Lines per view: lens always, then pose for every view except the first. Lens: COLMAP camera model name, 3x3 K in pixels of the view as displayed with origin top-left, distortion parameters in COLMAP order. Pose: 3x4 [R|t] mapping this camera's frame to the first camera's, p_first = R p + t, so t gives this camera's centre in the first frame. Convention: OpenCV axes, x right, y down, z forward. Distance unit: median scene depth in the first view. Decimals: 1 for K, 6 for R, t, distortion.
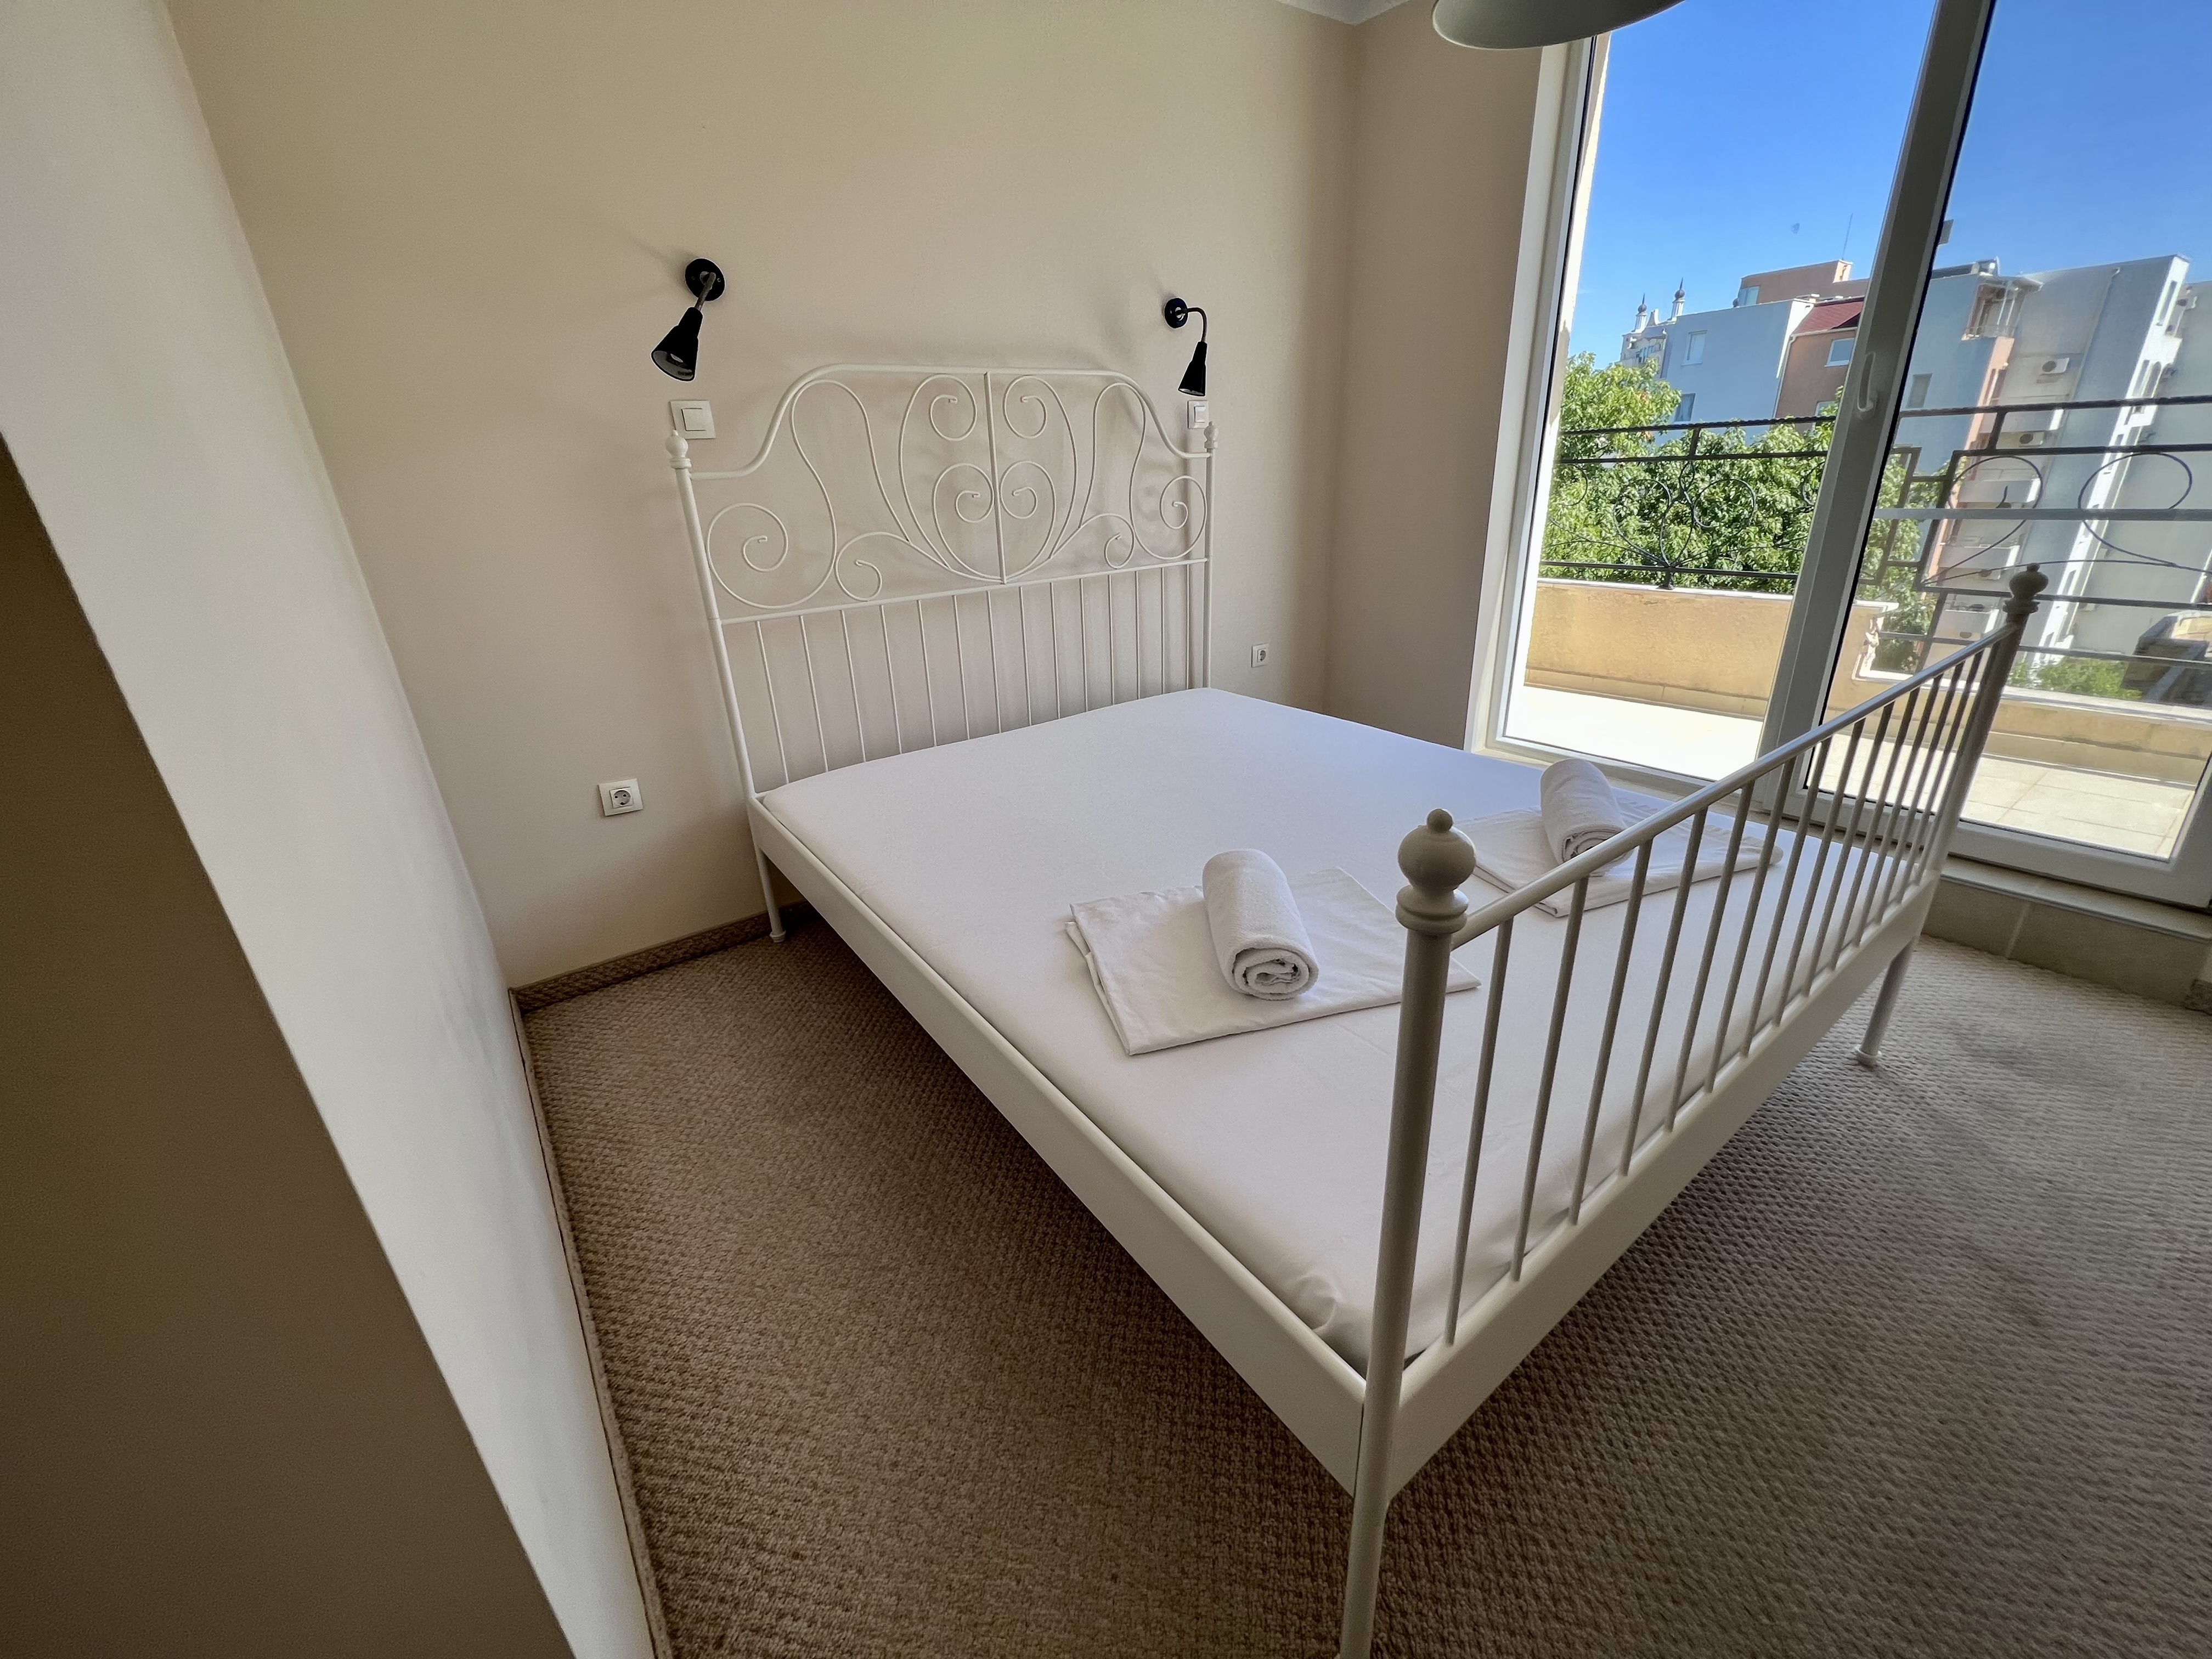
lens RADIAL K [[888.7, 0, 1099.3], [0, 888.7, 840.4], [0, 0, 1]] dist [-0.003493, 0.001312]
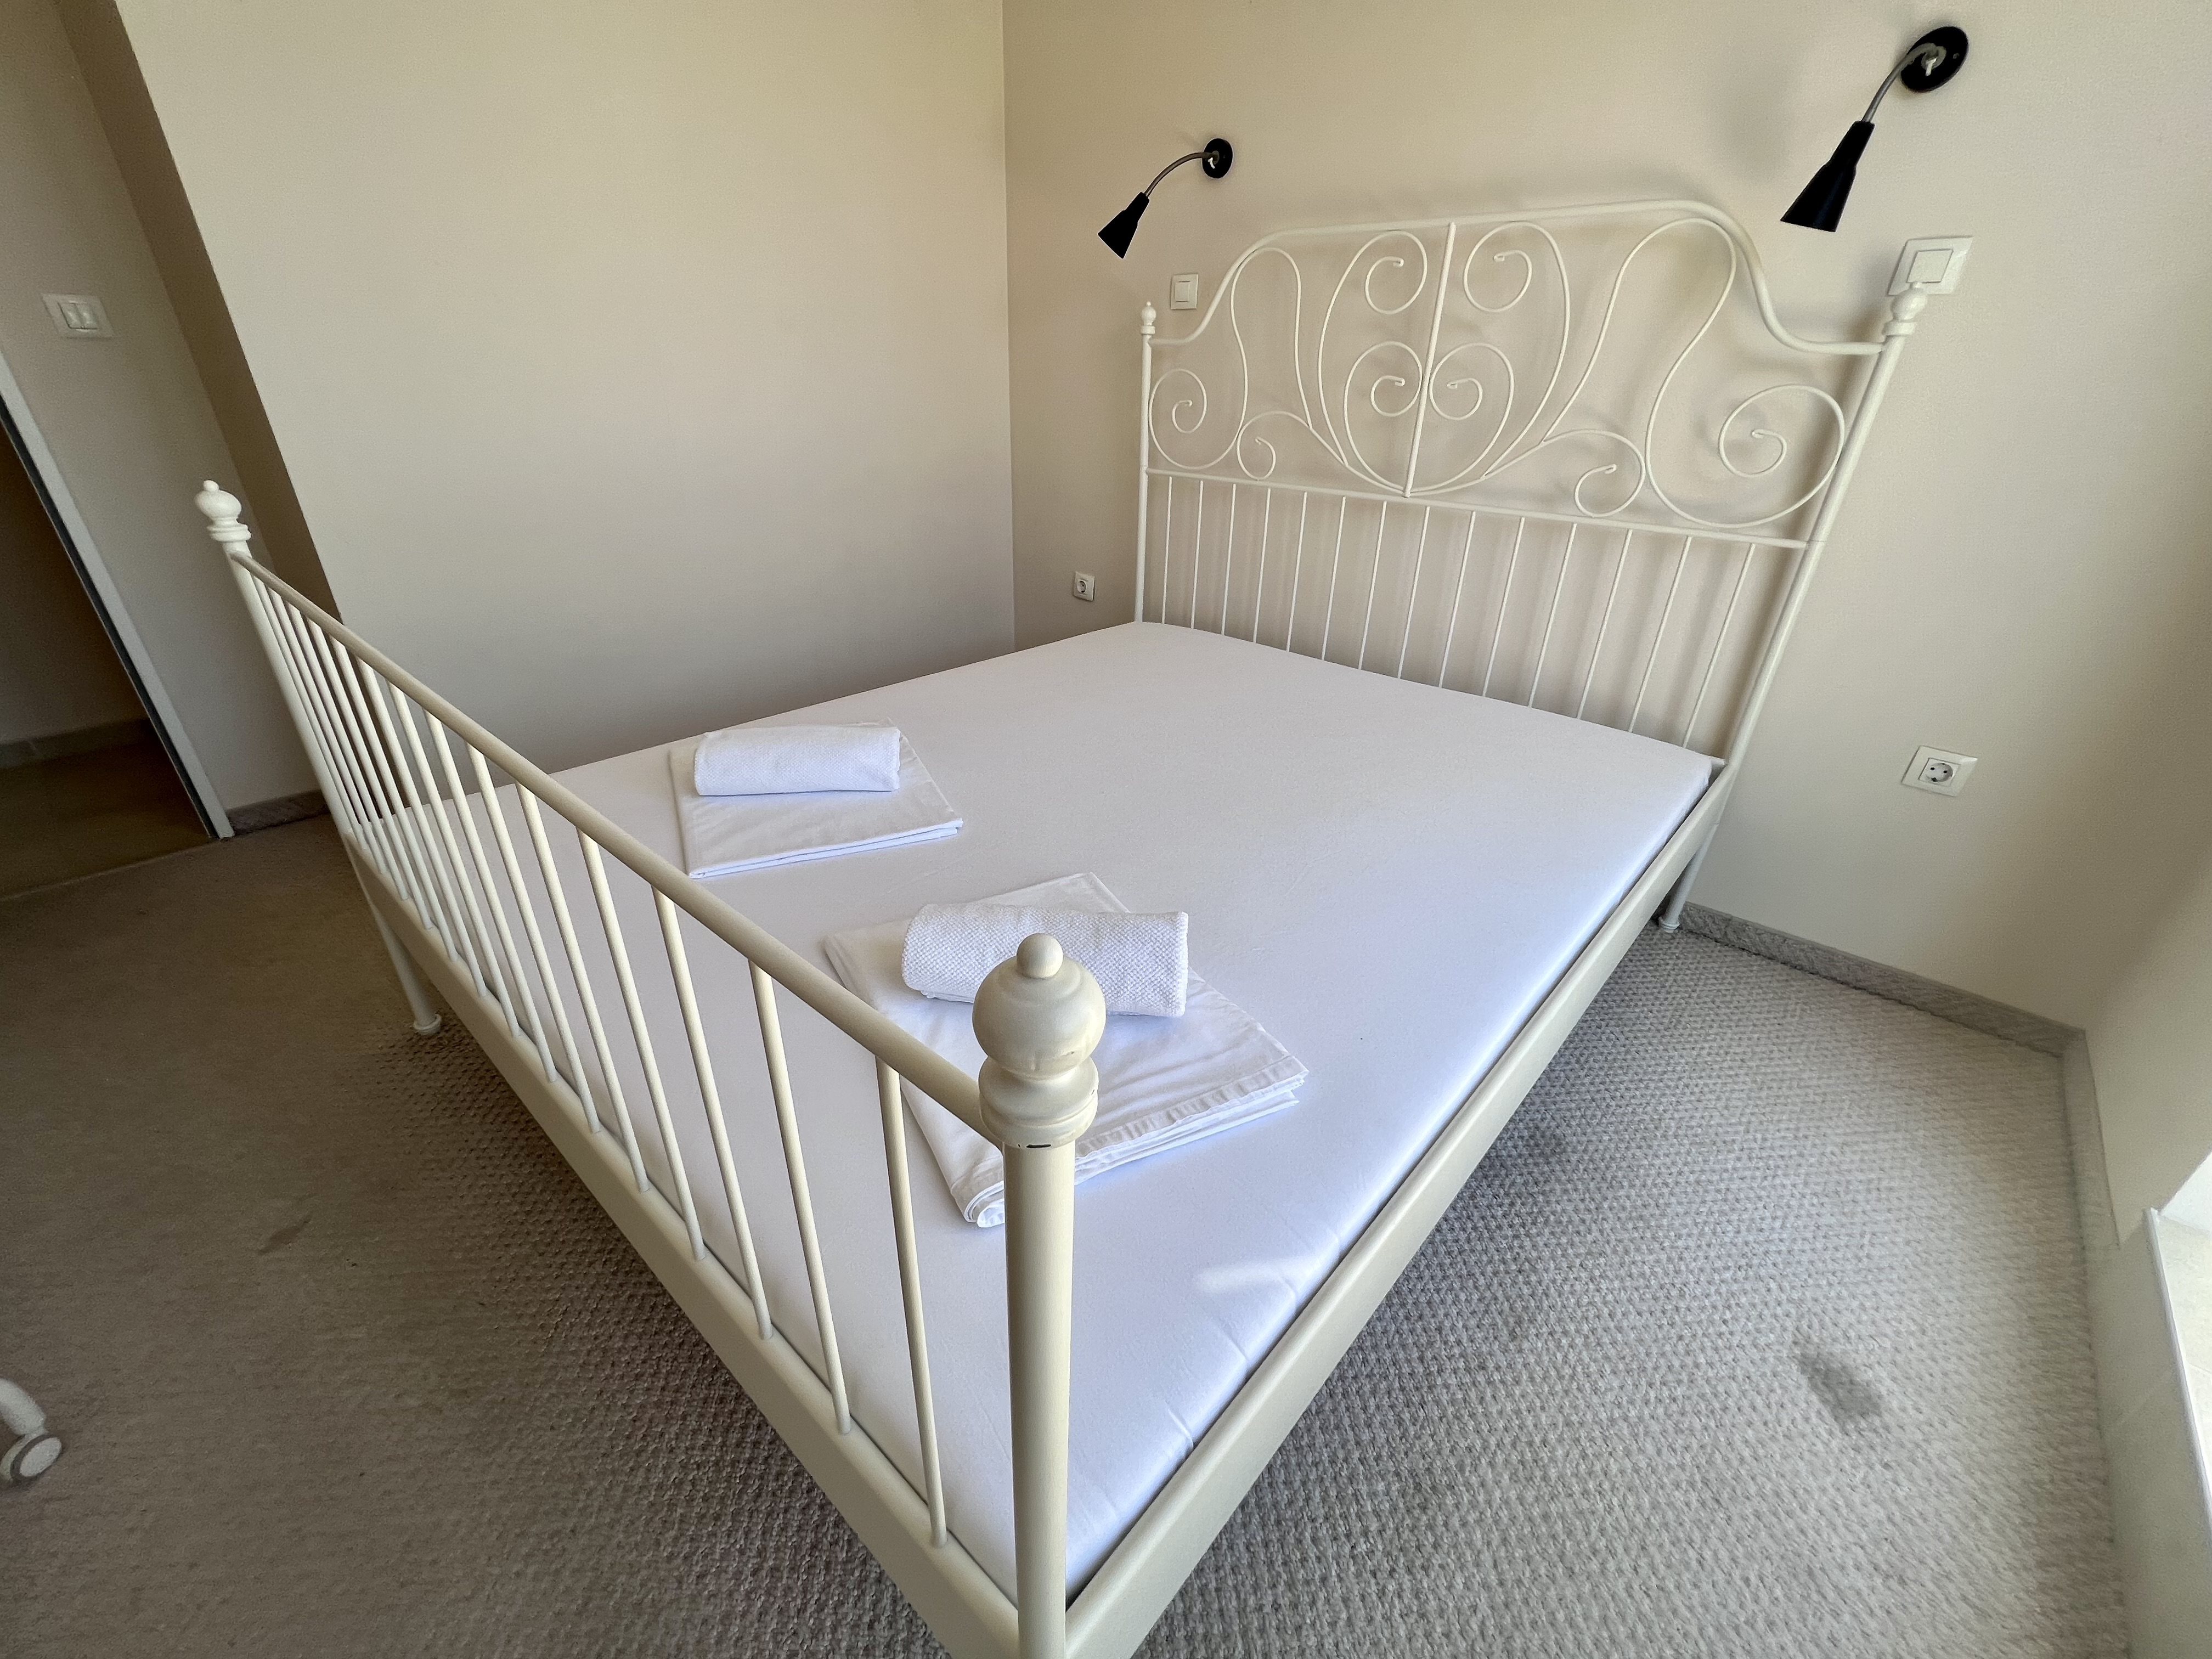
lens RADIAL K [[888.7, 0, 1094.5], [0, 888.7, 835.7], [0, 0, 1]] dist [-0.003493, 0.001312]
pose [[0.200152, 0.503135, -0.840711, 0.636005], [-0.406792, 0.823293, 0.395865, -0.221722], [0.891325, 0.262761, 0.369455, 0.481791]]
